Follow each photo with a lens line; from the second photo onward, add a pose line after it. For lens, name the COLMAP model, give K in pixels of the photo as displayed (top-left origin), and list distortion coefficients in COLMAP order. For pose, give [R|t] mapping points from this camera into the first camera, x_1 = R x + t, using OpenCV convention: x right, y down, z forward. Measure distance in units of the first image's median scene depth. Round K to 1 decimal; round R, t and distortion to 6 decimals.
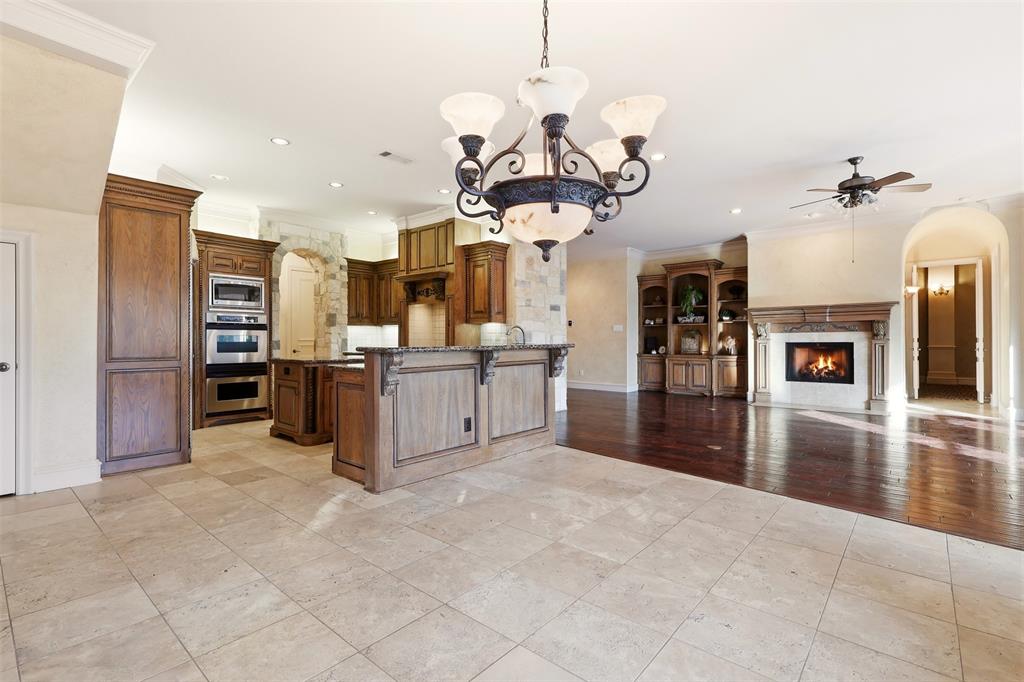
lens RADIAL K [[474.5, 0, 510.8], [0, 474.5, 339.2], [0, 0, 1]] dist [0.003138, -0.000472]
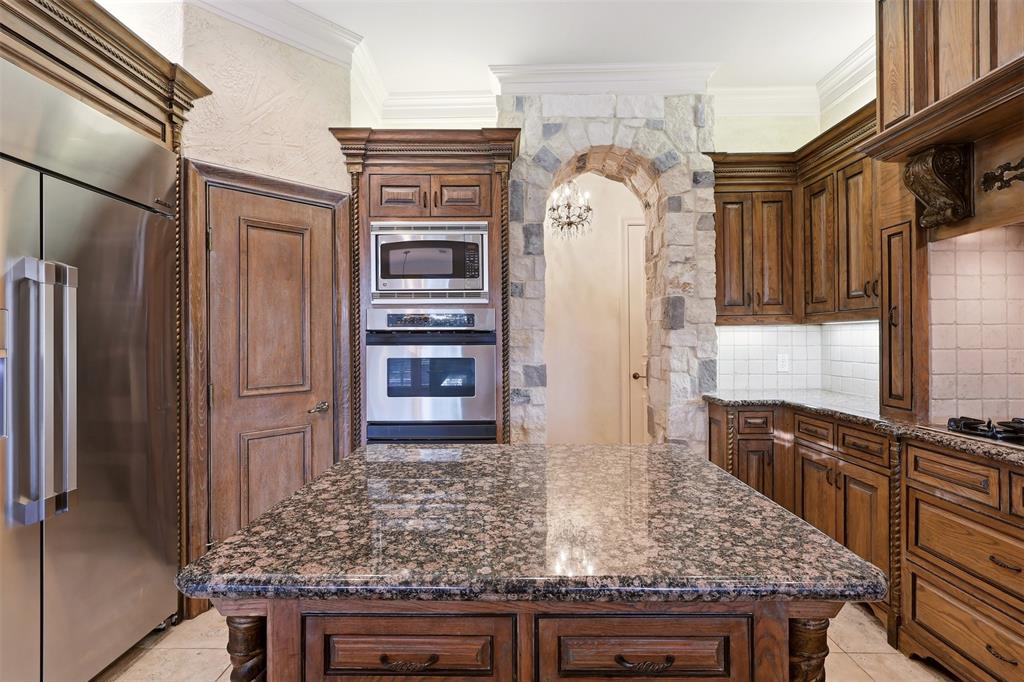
lens RADIAL K [[474.5, 0, 509.6], [0, 474.5, 337.4], [0, 0, 1]] dist [0.003138, -0.000472]
pose [[0.641809, -0.010679, -0.766790, -0.166937], [0.008956, 0.999939, -0.006430, -0.020036], [0.766812, -0.002740, 0.641866, 0.669382]]
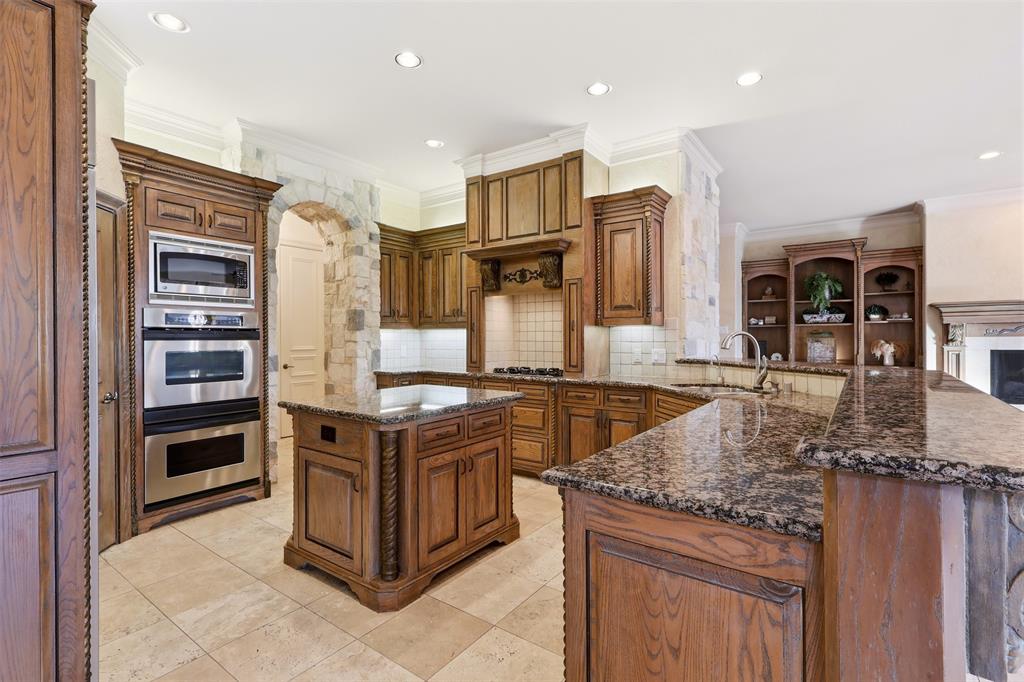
lens RADIAL K [[474.5, 0, 509.6], [0, 474.5, 337.8], [0, 0, 1]] dist [0.003138, -0.000472]
pose [[0.996628, -0.004670, 0.081925, -0.240413], [0.004449, 0.999986, 0.002873, -0.019379], [-0.081938, -0.002499, 0.996634, 0.379520]]
